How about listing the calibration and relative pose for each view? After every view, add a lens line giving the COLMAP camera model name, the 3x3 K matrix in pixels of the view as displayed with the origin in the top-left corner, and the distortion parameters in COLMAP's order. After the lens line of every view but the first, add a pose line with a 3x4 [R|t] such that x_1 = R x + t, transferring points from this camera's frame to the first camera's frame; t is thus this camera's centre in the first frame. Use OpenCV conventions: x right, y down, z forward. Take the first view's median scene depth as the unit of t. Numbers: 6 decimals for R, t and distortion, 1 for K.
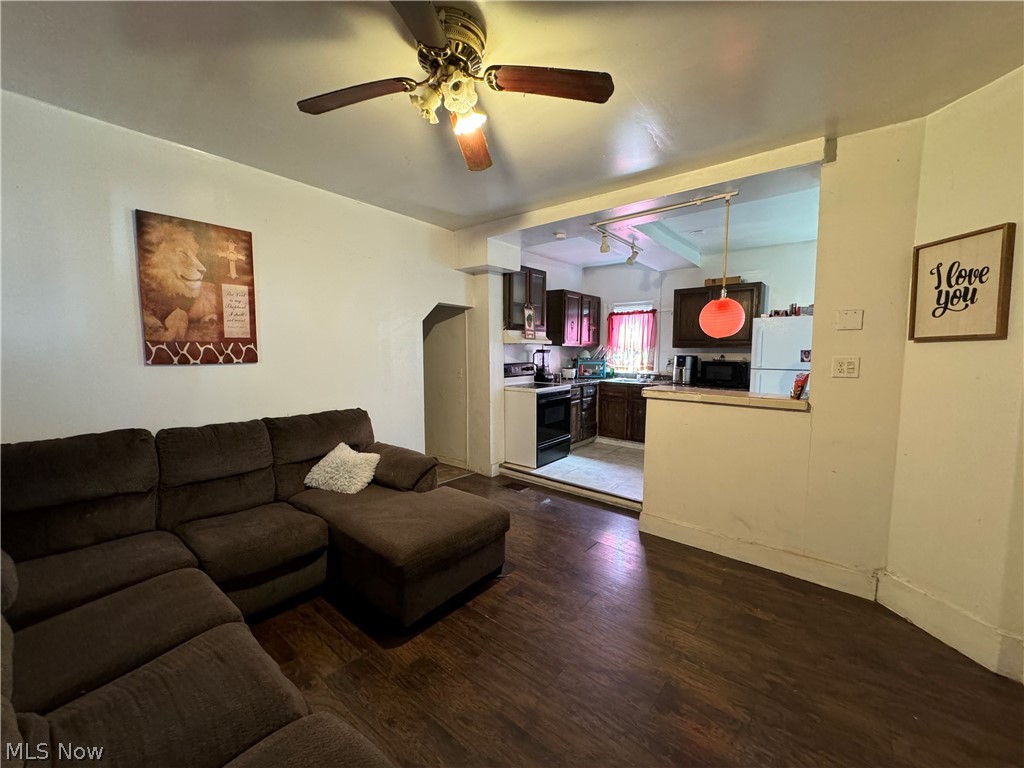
lens RADIAL K [[407.5, 0, 508.7], [0, 407.5, 382.5], [0, 0, 1]] dist [-0.002696, -0.000602]
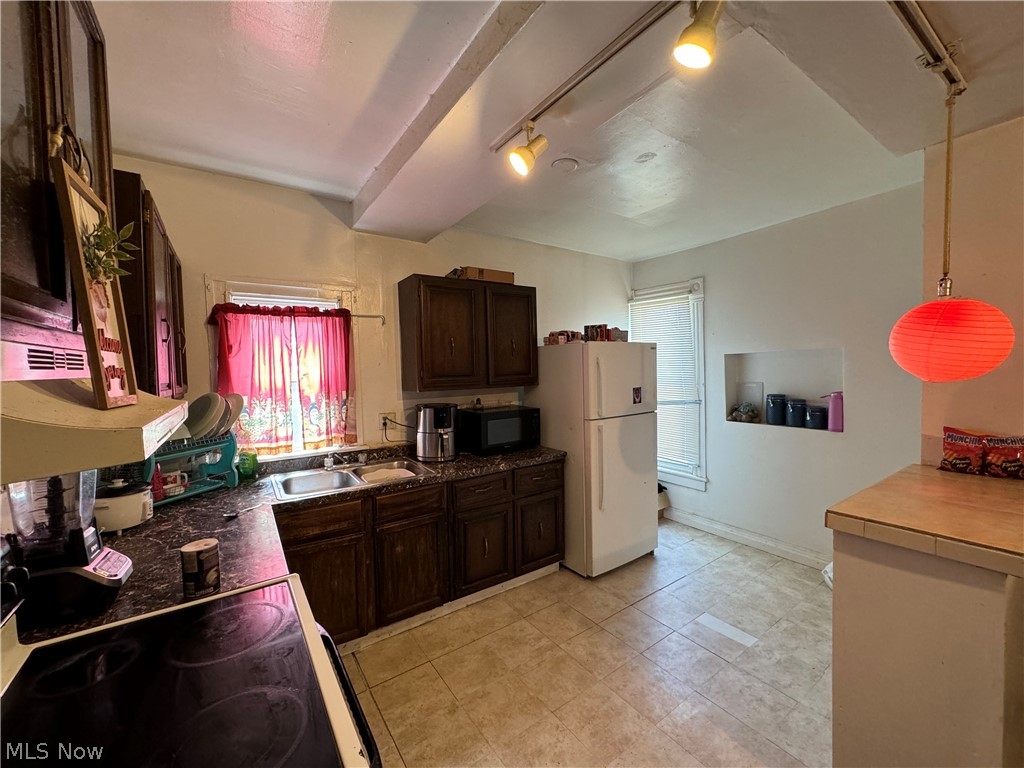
lens RADIAL K [[407.5, 0, 510.6], [0, 407.5, 381.9], [0, 0, 1]] dist [-0.002696, -0.000602]
pose [[0.268085, -0.050350, 0.962079, -0.054083], [0.100340, 0.994661, 0.024095, -0.131420], [-0.958156, 0.090076, 0.271706, 1.016600]]
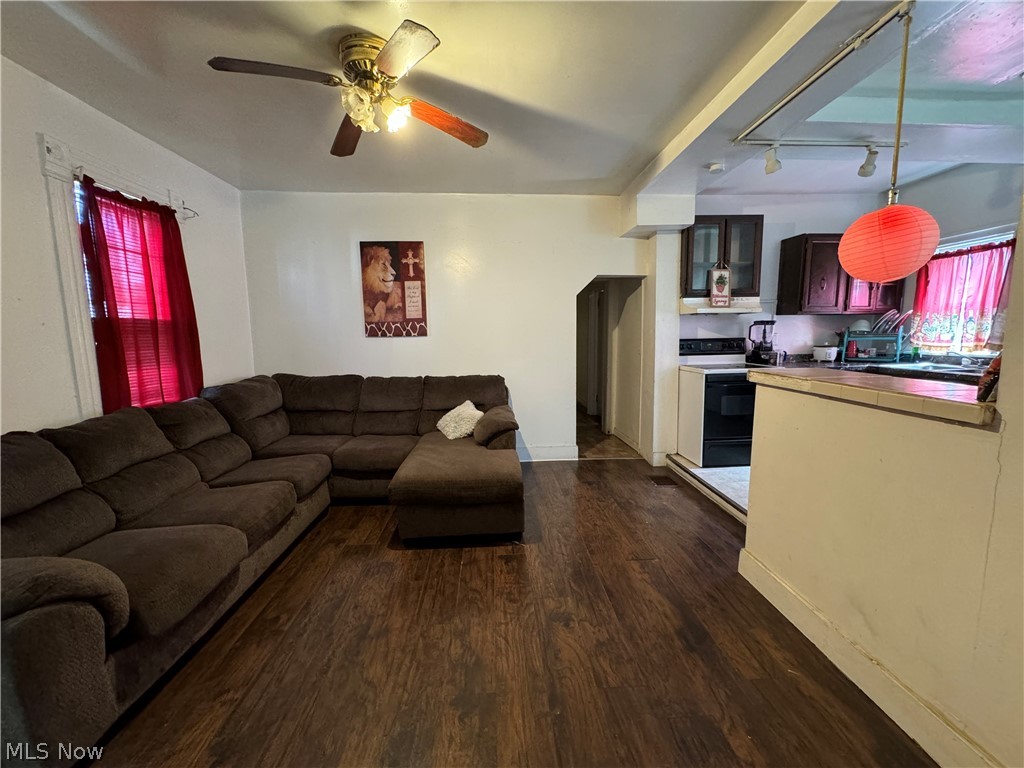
lens RADIAL K [[407.5, 0, 514.2], [0, 407.5, 382.9], [0, 0, 1]] dist [-0.002696, -0.000602]
pose [[0.677497, 0.073534, -0.731841, 0.452577], [-0.041069, 0.997220, 0.062180, 0.008992], [0.734378, -0.012070, 0.678633, 0.201694]]
